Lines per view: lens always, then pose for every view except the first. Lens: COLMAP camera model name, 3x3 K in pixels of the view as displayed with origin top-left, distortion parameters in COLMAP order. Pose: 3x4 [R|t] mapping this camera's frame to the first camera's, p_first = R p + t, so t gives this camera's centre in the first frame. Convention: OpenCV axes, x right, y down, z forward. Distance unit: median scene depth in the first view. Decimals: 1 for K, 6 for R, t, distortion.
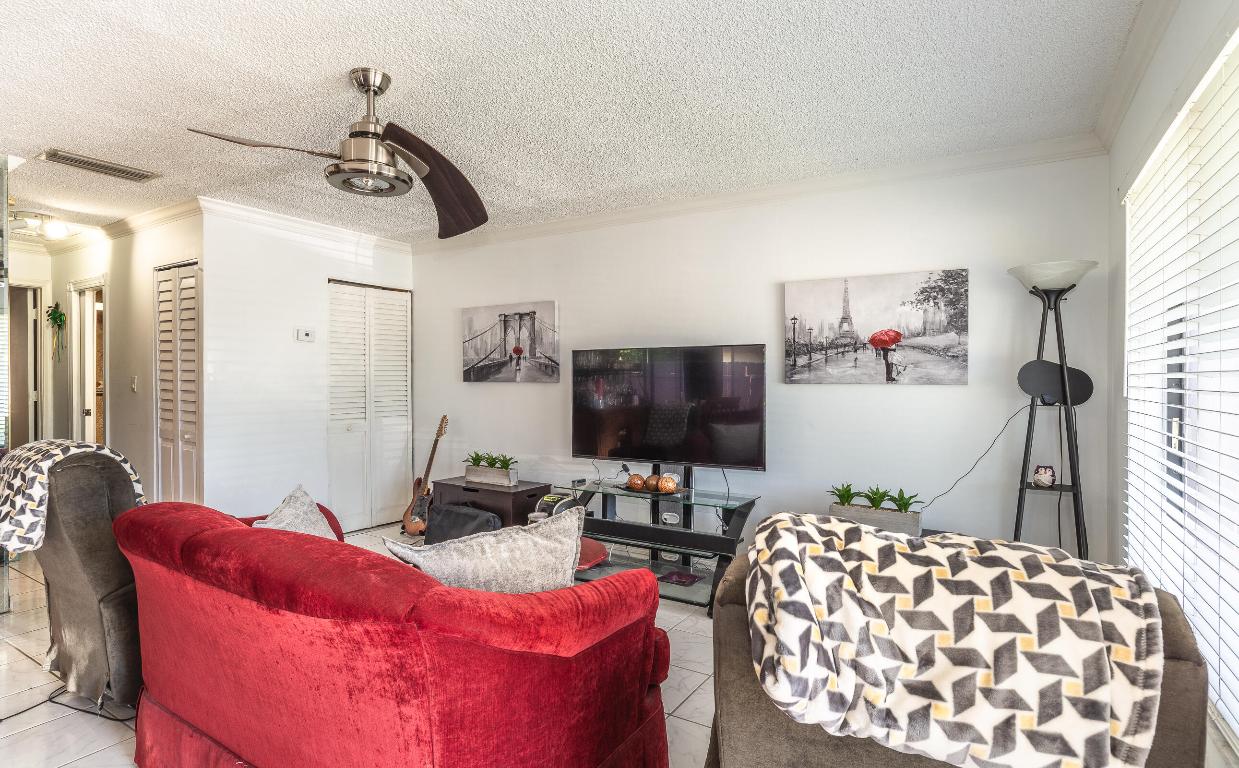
lens RADIAL K [[620.2, 0, 621.5], [0, 620.2, 381.2], [0, 0, 1]] dist [-0.047593, 0.026161]
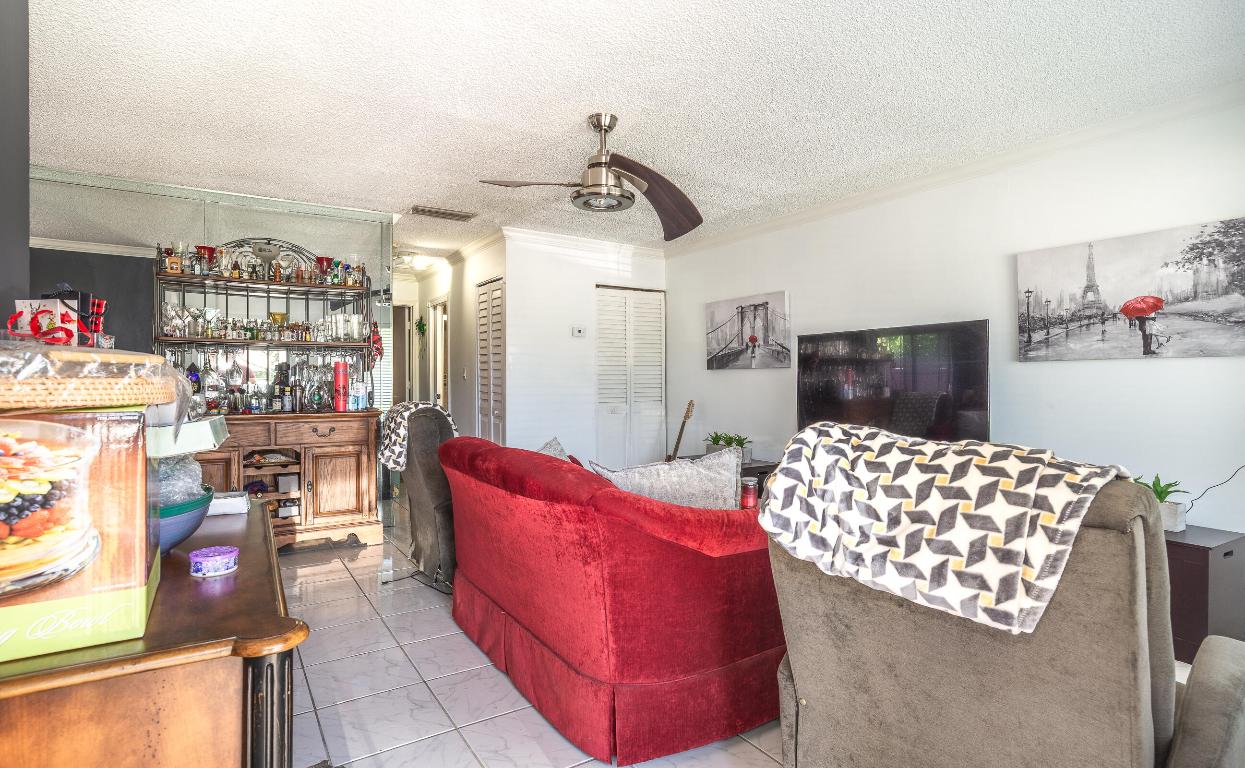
lens RADIAL K [[623.2, 0, 624.5], [0, 623.2, 381.2], [0, 0, 1]] dist [-0.047593, 0.026161]
pose [[0.903374, -0.003777, -0.428837, 0.185234], [0.001685, 0.999985, -0.005257, 0.056677], [0.428850, 0.004027, 0.903367, -0.147405]]
